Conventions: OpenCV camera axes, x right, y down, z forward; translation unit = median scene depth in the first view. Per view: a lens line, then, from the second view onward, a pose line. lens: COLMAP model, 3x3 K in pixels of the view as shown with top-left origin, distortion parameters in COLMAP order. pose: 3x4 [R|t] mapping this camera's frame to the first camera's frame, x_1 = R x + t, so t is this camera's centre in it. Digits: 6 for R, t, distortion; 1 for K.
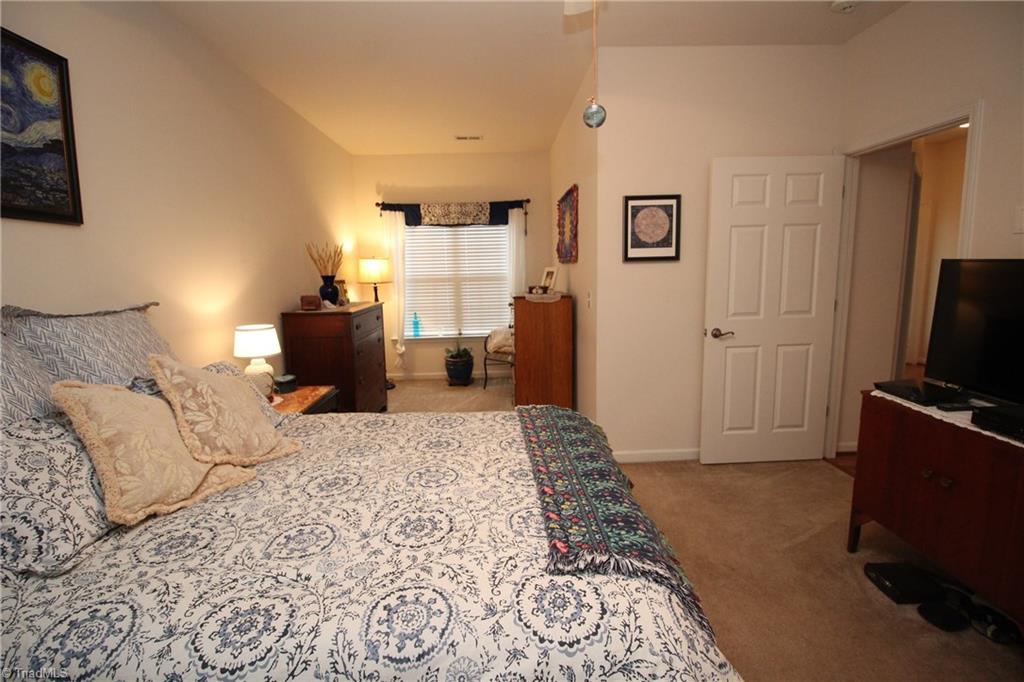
lens RADIAL K [[474.0, 0, 505.2], [0, 474.0, 337.0], [0, 0, 1]] dist [0.001699, -0.013510]
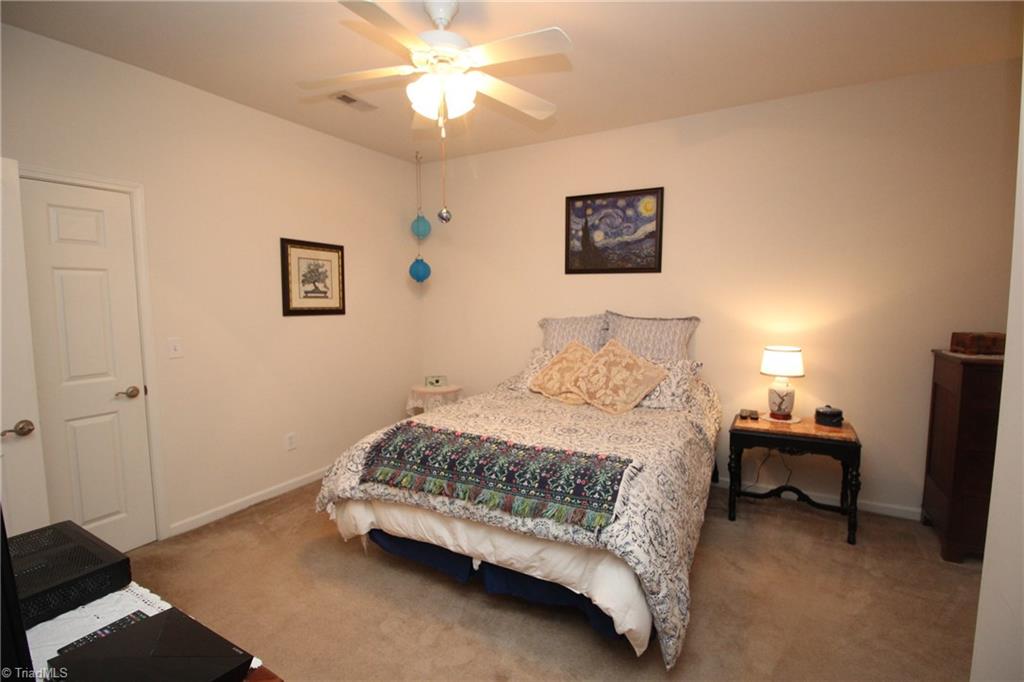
lens RADIAL K [[474.0, 0, 505.2], [0, 474.0, 337.0], [0, 0, 1]] dist [0.001699, -0.013510]
pose [[-0.531555, 0.096371, -0.841523, 1.159794], [-0.116186, 0.975820, 0.185141, -0.288934], [0.839017, 0.196186, -0.507505, 1.626238]]
